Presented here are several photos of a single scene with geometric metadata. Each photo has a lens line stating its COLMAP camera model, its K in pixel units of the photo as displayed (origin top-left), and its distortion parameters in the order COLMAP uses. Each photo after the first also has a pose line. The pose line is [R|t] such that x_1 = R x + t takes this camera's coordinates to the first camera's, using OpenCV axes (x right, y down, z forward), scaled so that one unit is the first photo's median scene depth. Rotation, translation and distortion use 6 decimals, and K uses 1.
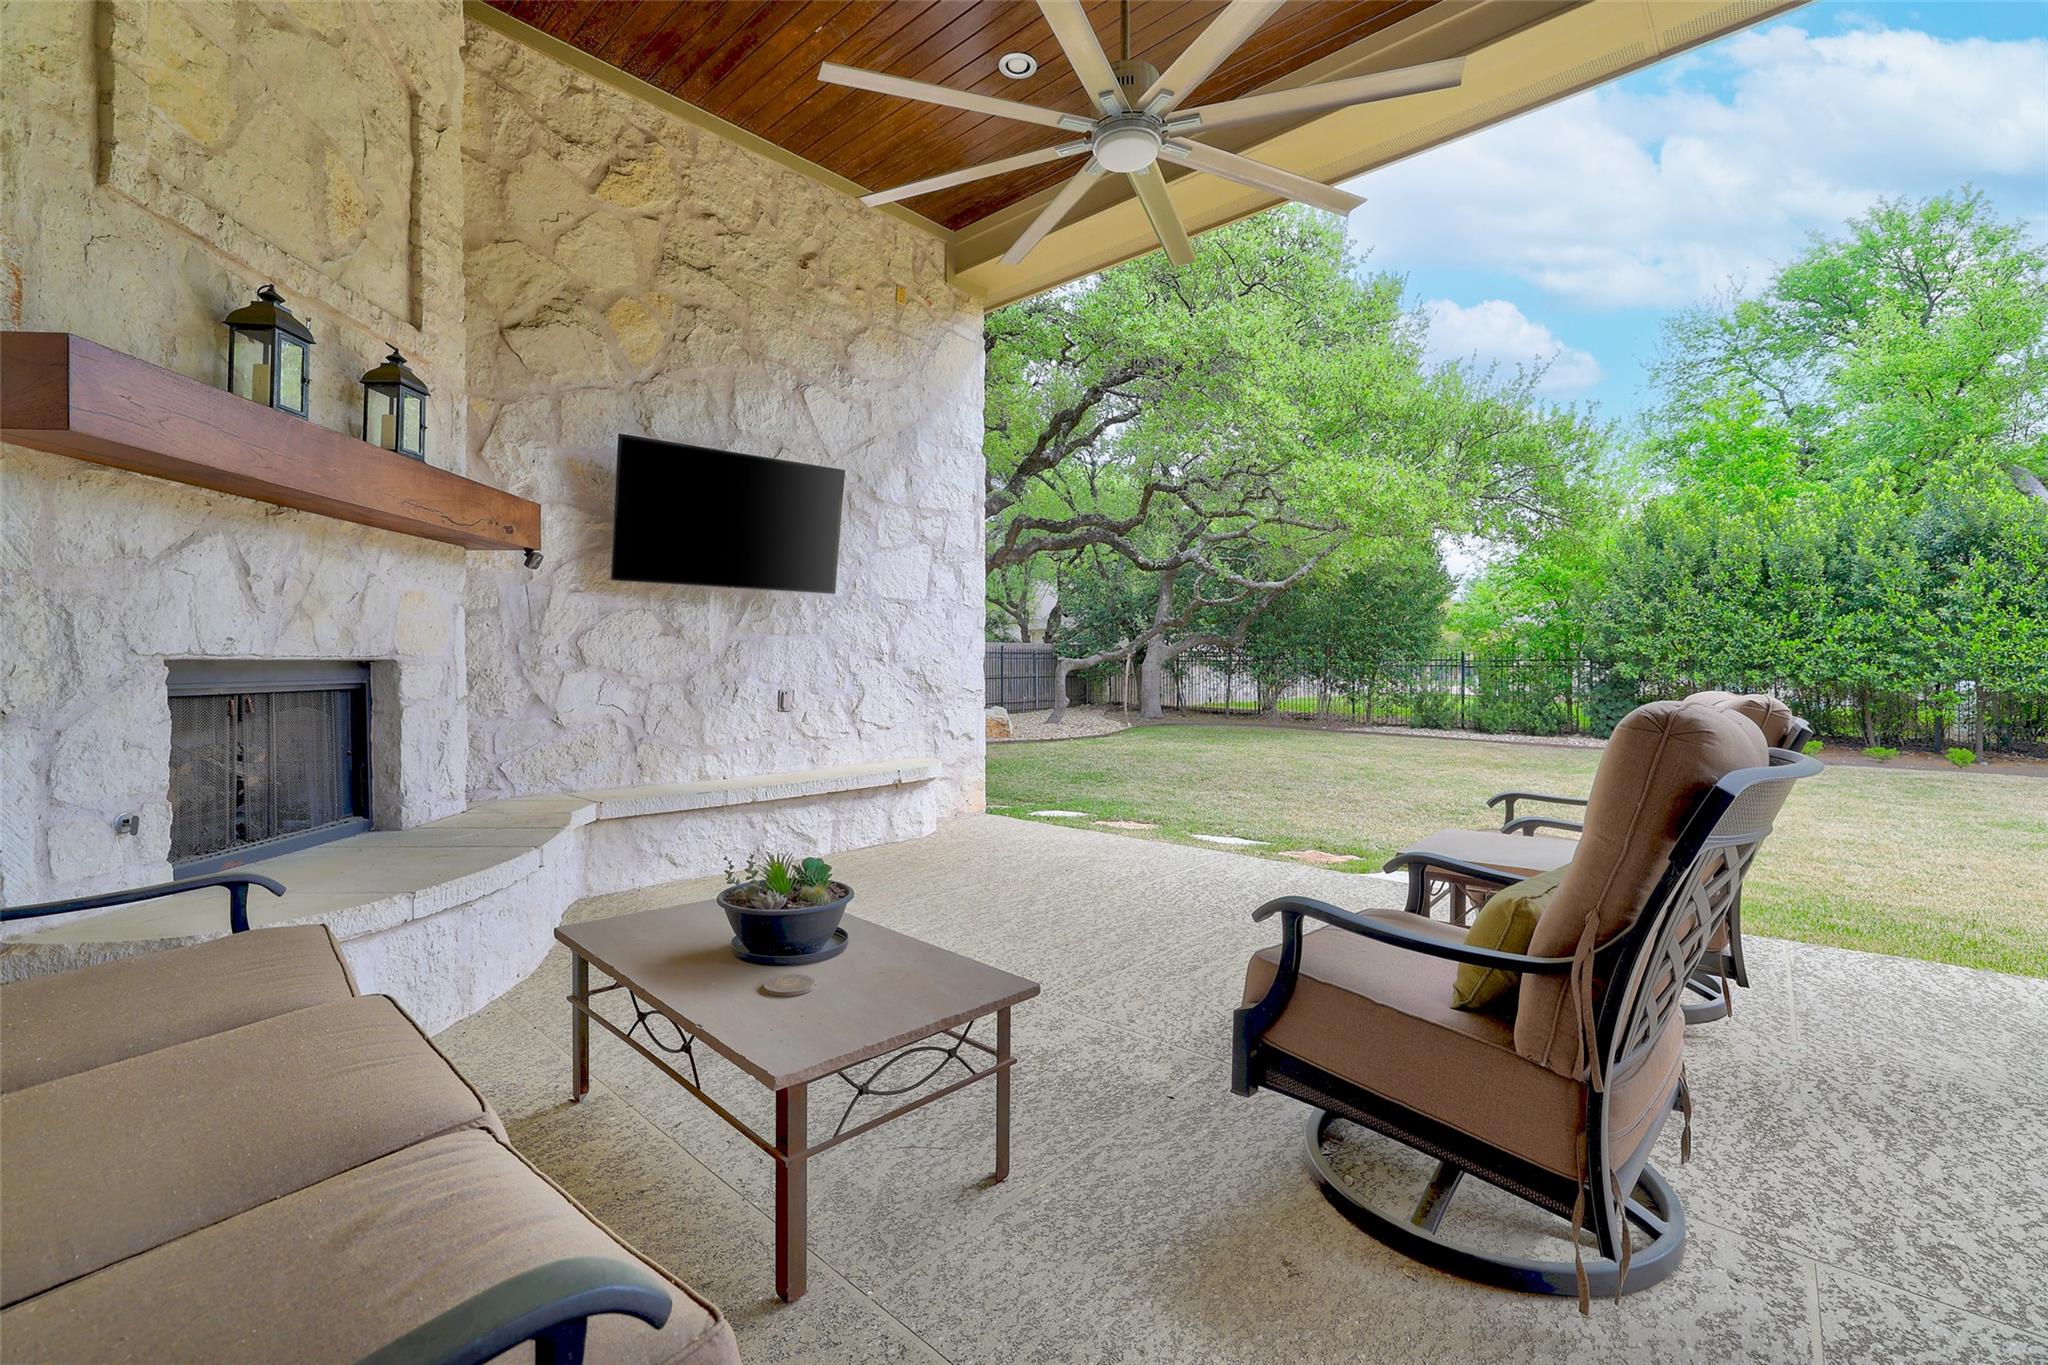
lens RADIAL K [[882.3, 0, 1018.8], [0, 882.3, 673.8], [0, 0, 1]] dist [-0.014897, 0.000579]
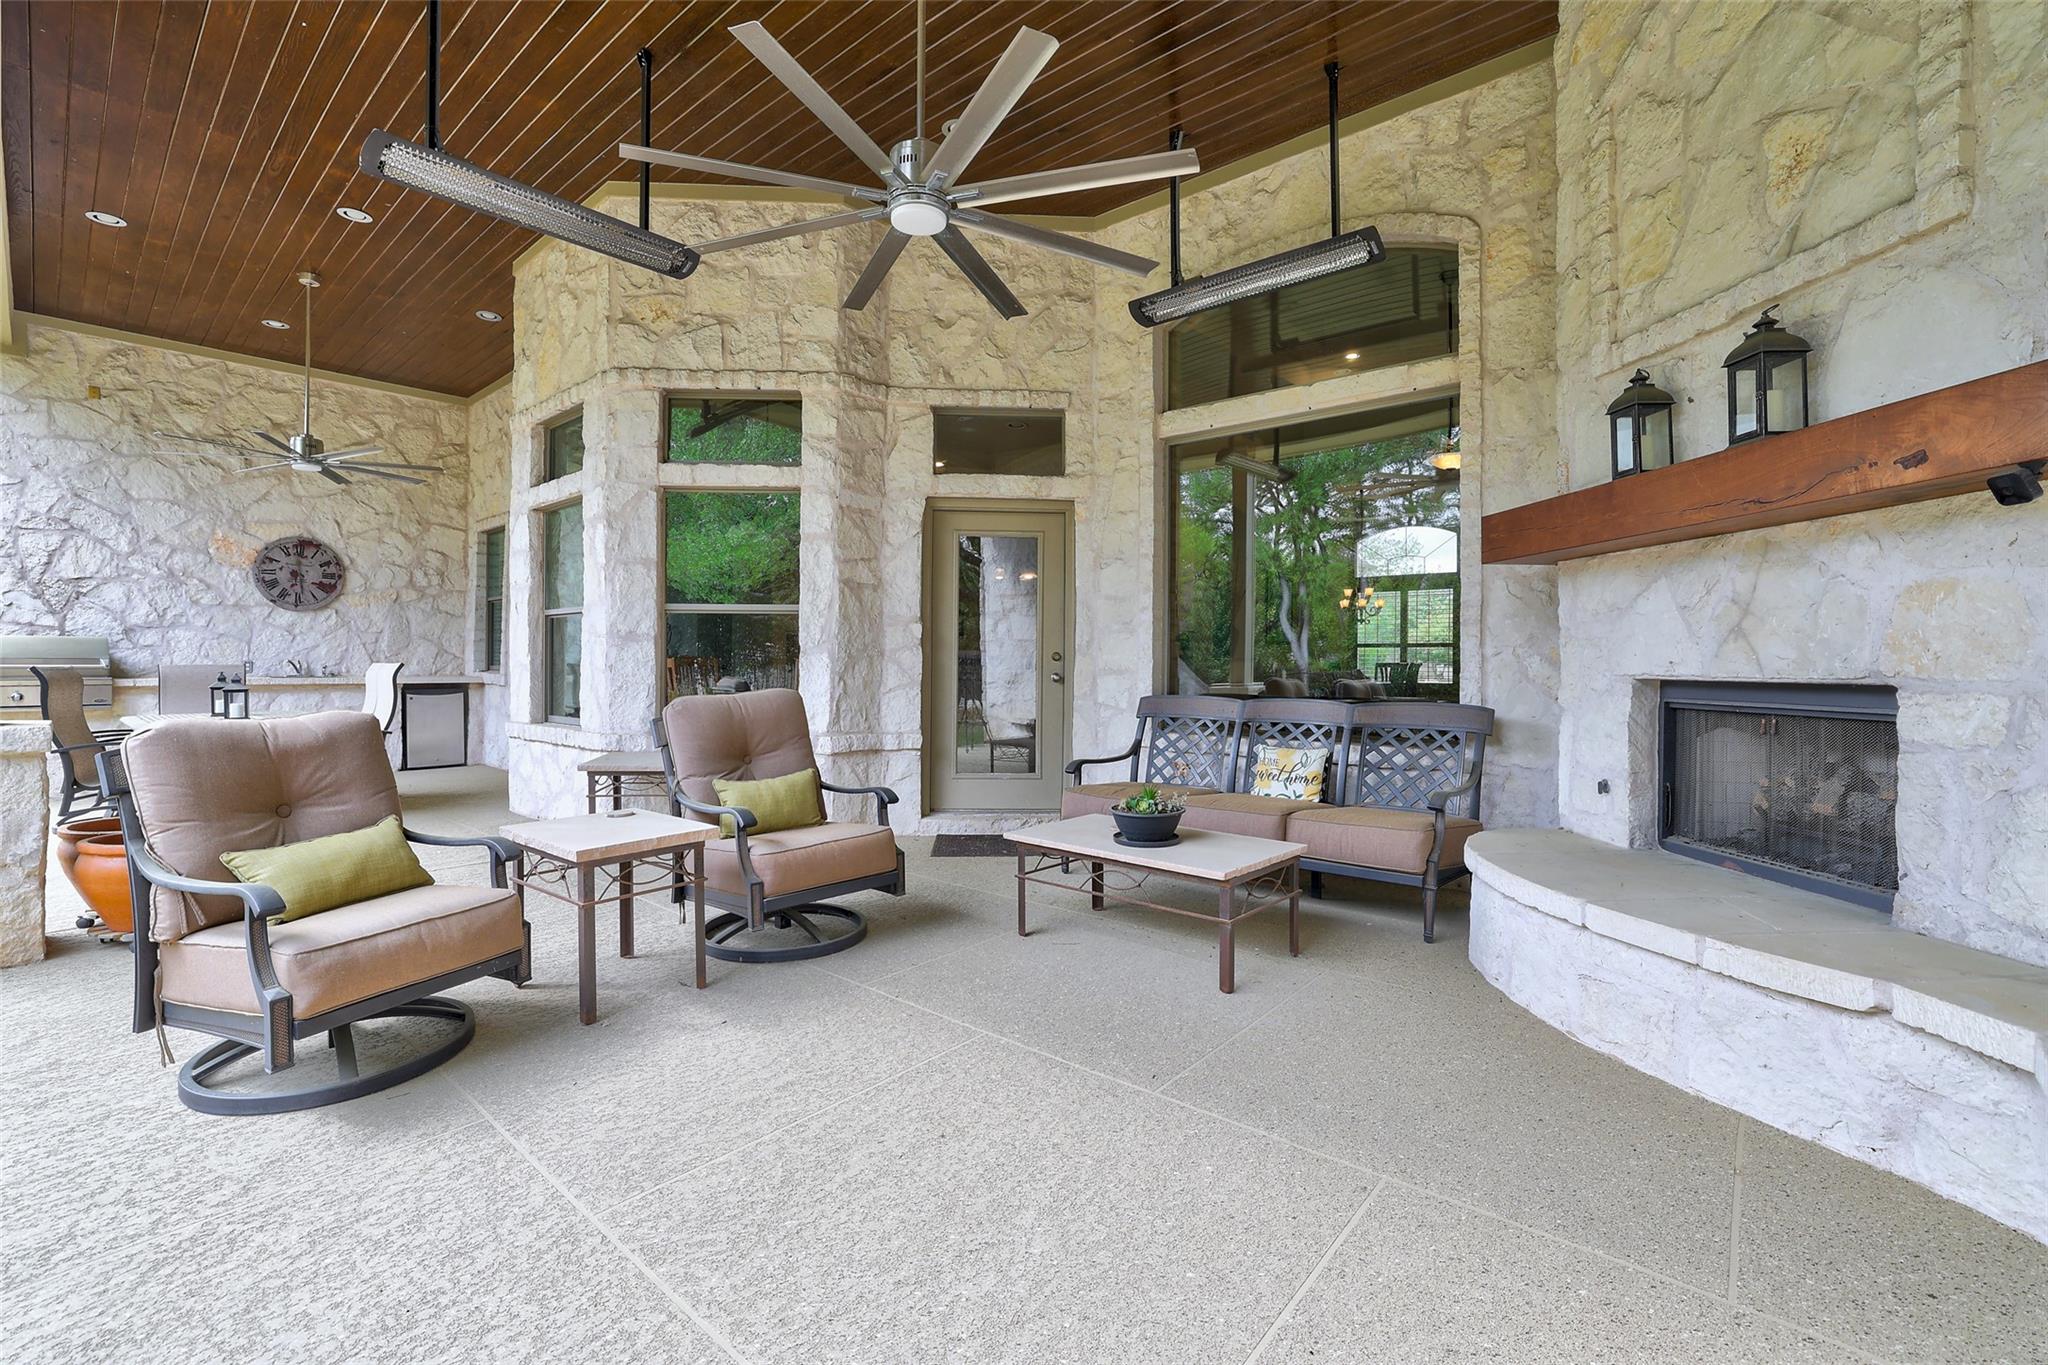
lens RADIAL K [[882.3, 0, 1030.5], [0, 882.3, 668.6], [0, 0, 1]] dist [-0.014897, 0.000579]
pose [[-0.999620, -0.012605, -0.024504, 0.015894], [-0.012897, 0.999848, 0.011756, -0.028782], [0.024352, 0.012067, -0.999631, 1.768534]]
